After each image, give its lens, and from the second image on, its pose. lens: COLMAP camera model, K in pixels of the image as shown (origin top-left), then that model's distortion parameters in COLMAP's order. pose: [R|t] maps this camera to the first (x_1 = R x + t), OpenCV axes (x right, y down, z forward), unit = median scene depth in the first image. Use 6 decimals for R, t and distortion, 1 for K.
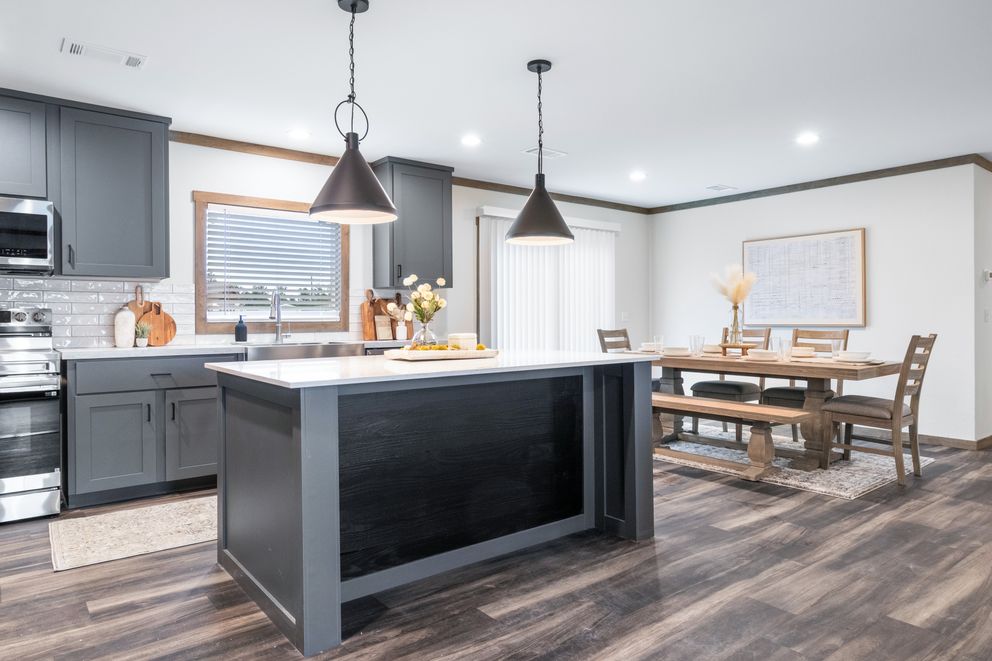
lens RADIAL K [[630.6, 0, 498.0], [0, 630.6, 318.2], [0, 0, 1]] dist [0.002799, -0.000629]
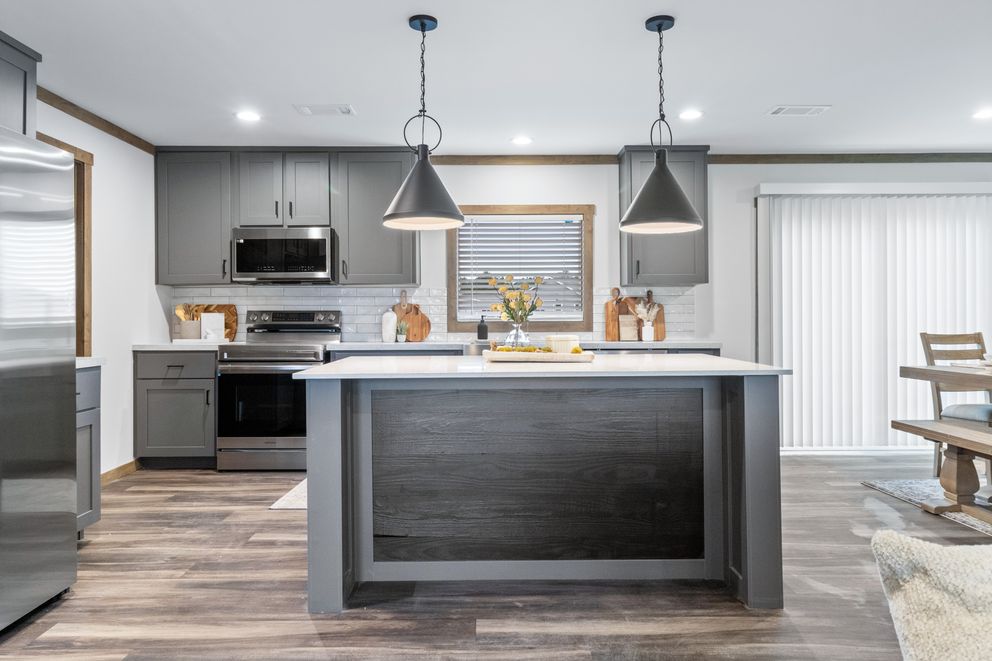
lens RADIAL K [[663.9, 0, 490.7], [0, 663.9, 315.8], [0, 0, 1]] dist [0.001522, 0.000693]
pose [[0.787238, -0.001501, -0.616647, 0.464570], [0.001203, 0.999999, -0.000898, -0.003817], [0.616647, -0.000035, 0.787239, 0.160610]]
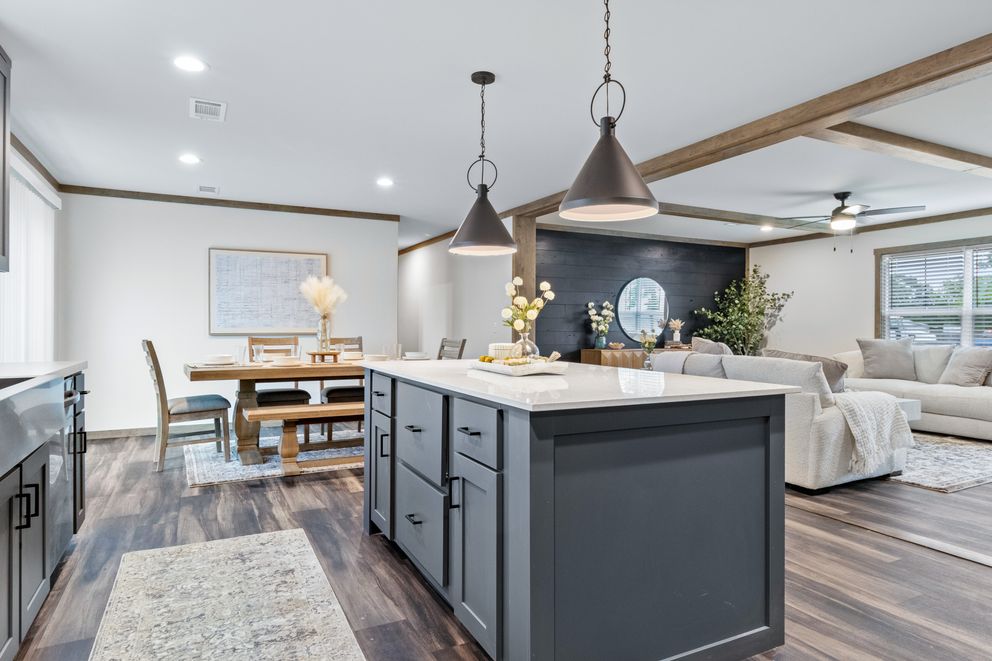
lens RADIAL K [[581.2, 0, 496.3], [0, 581.2, 333.8], [0, 0, 1]] dist [-0.035983, 0.020037]
pose [[0.195306, -0.009211, 0.980699, -0.882503], [-0.002812, 0.999947, 0.009951, 0.001667], [-0.980738, -0.004701, 0.195270, 0.845851]]
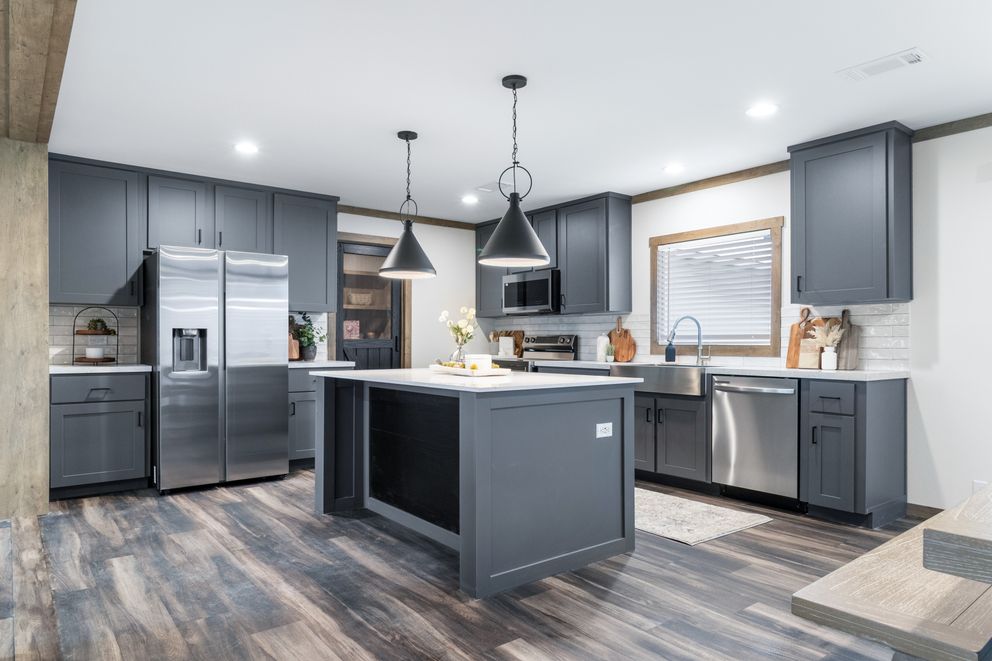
lens RADIAL K [[624.3, 0, 499.8], [0, 624.3, 340.7], [0, 0, 1]] dist [-0.000383, -0.000149]
pose [[-0.002017, 0.001939, -0.999996, 1.091004], [-0.003105, 0.999993, 0.001945, -0.003623], [0.999993, 0.003109, -0.002011, 1.037634]]
